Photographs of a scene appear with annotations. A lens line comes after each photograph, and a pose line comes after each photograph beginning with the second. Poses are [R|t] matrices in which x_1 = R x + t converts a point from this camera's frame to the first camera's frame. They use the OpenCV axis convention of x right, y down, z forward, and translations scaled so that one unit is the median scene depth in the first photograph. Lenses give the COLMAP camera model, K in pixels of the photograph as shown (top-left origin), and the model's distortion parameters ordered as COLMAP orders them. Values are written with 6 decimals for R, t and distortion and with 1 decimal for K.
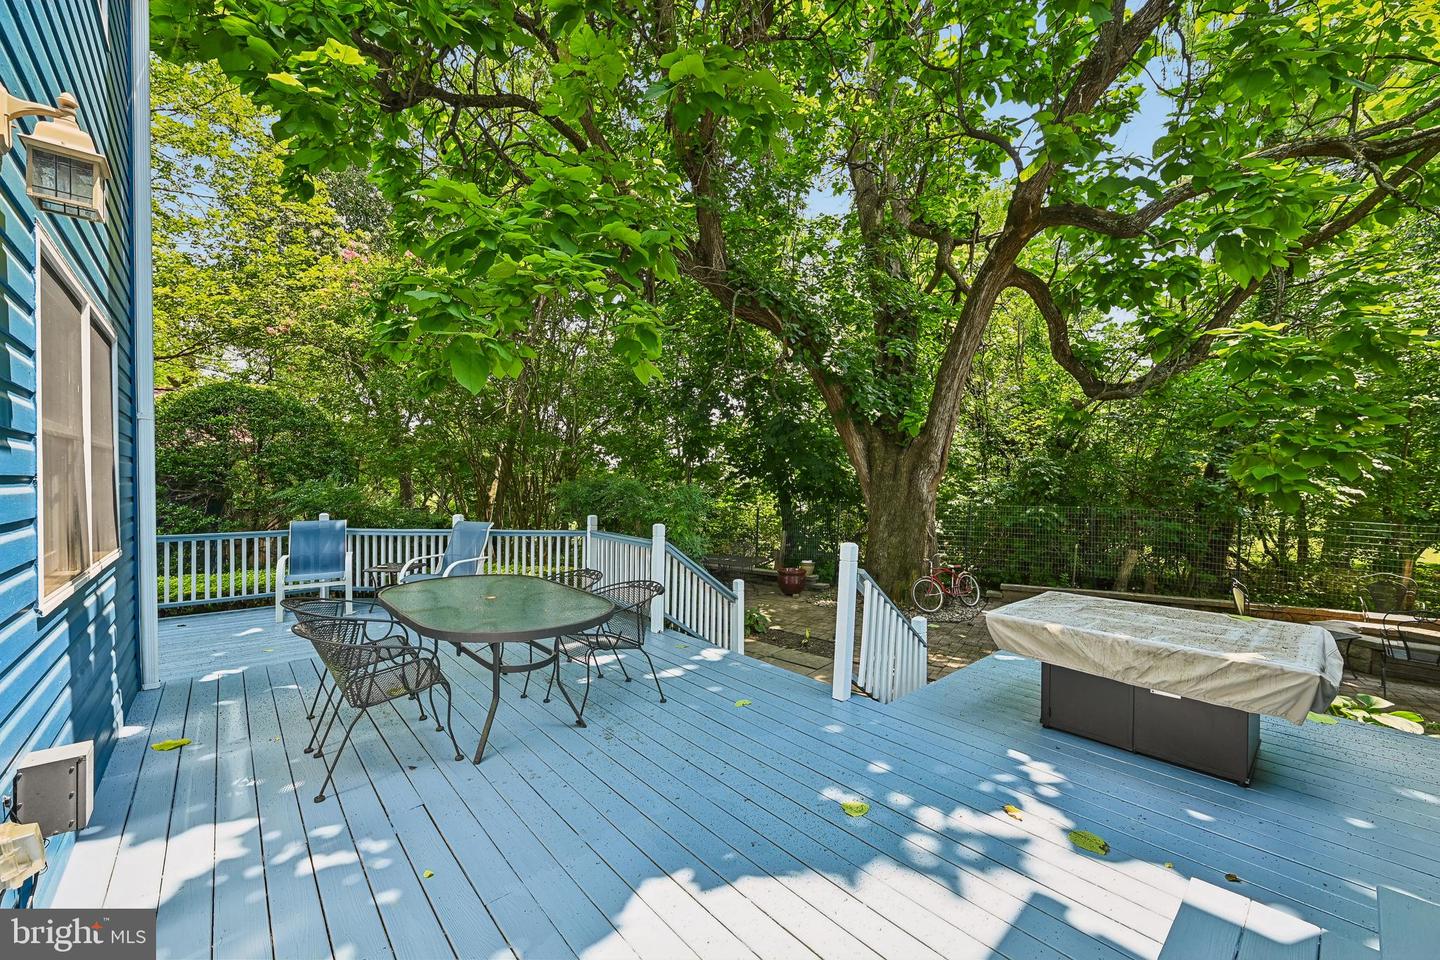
lens RADIAL K [[567.5, 0, 723.4], [0, 567.5, 486.4], [0, 0, 1]] dist [0.000664, -0.000088]
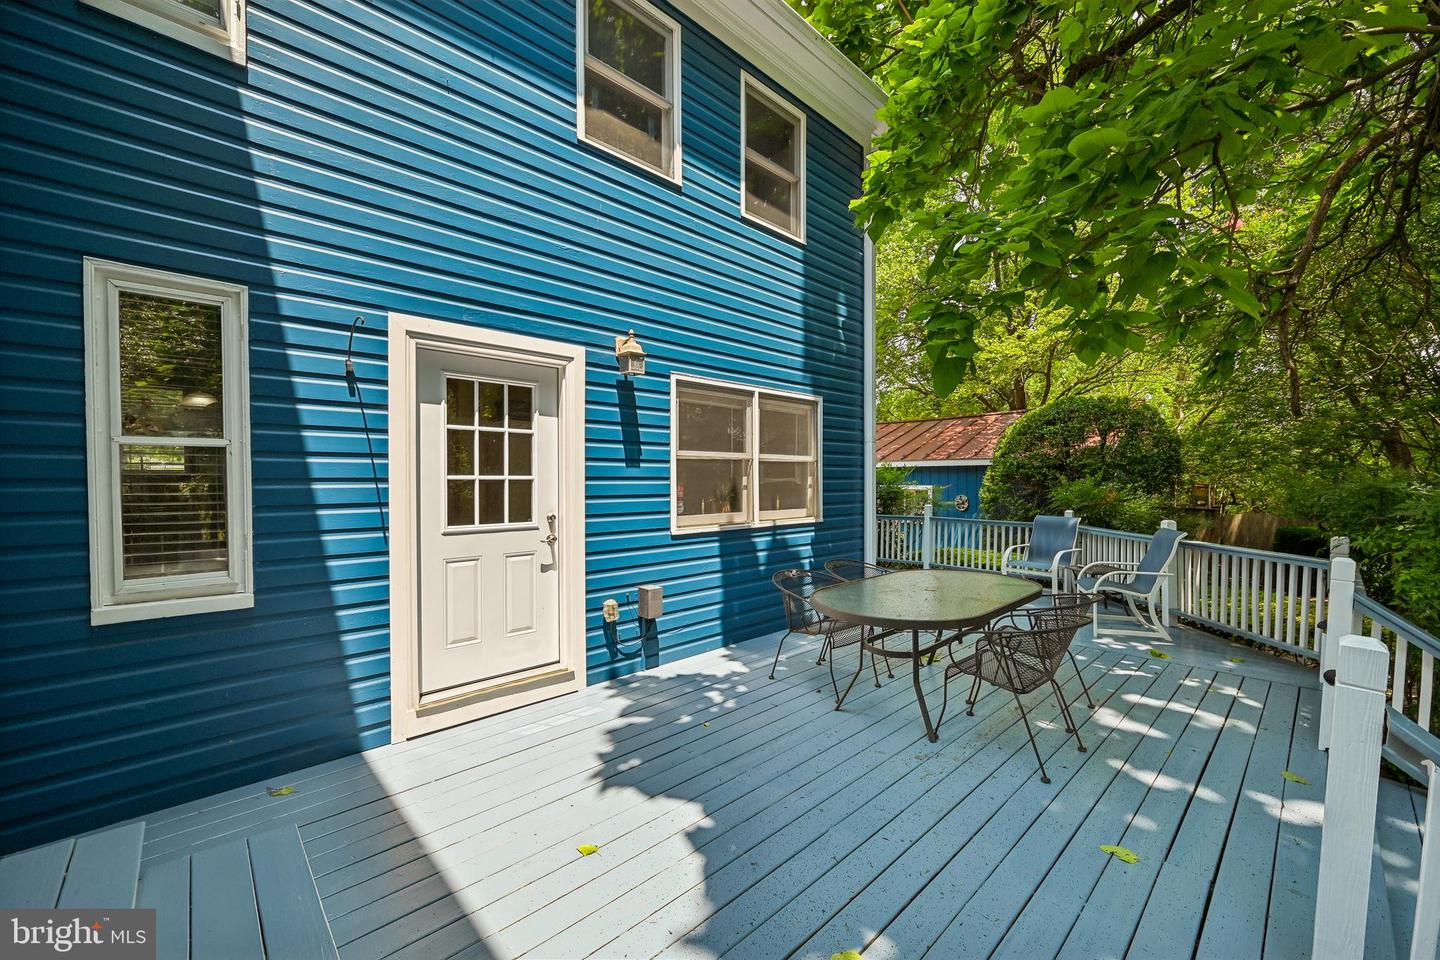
lens RADIAL K [[567.5, 0, 723.4], [0, 567.5, 486.4], [0, 0, 1]] dist [0.000664, -0.000088]
pose [[0.033124, 0.011750, -0.999382, 0.920208], [-0.014533, 0.999831, 0.011274, 0.000820], [0.999346, 0.014151, 0.033289, 0.861884]]
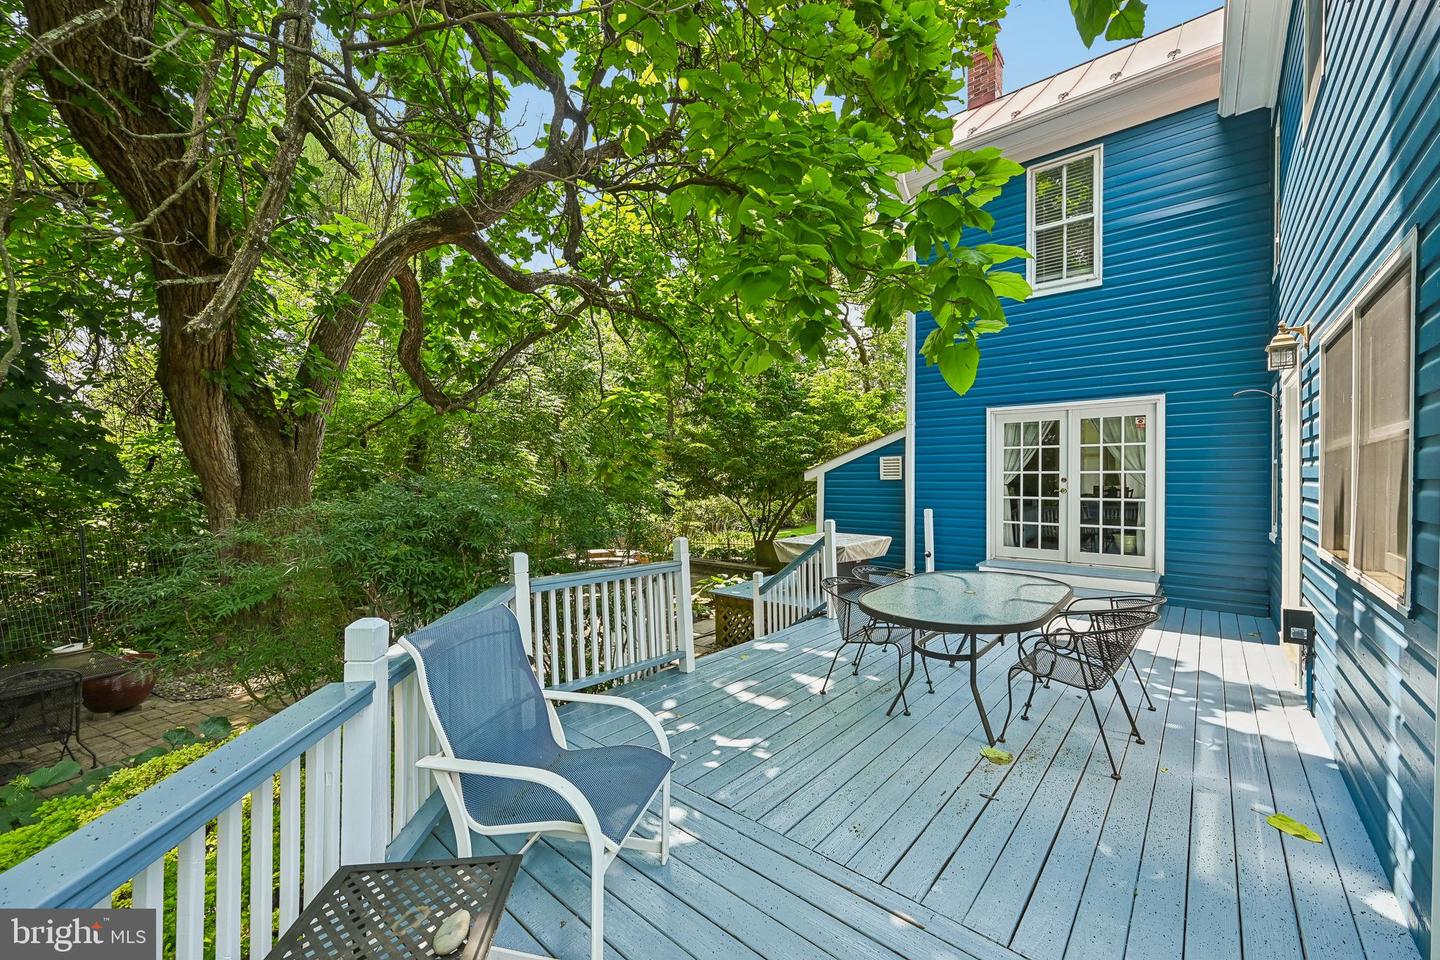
lens RADIAL K [[567.5, 0, 723.4], [0, 567.5, 486.4], [0, 0, 1]] dist [0.000664, -0.000088]
pose [[-0.128866, -0.005975, 0.991644, -2.075580], [0.026710, 0.999598, 0.009494, -0.034110], [-0.991302, 0.027710, -0.128655, 2.352530]]
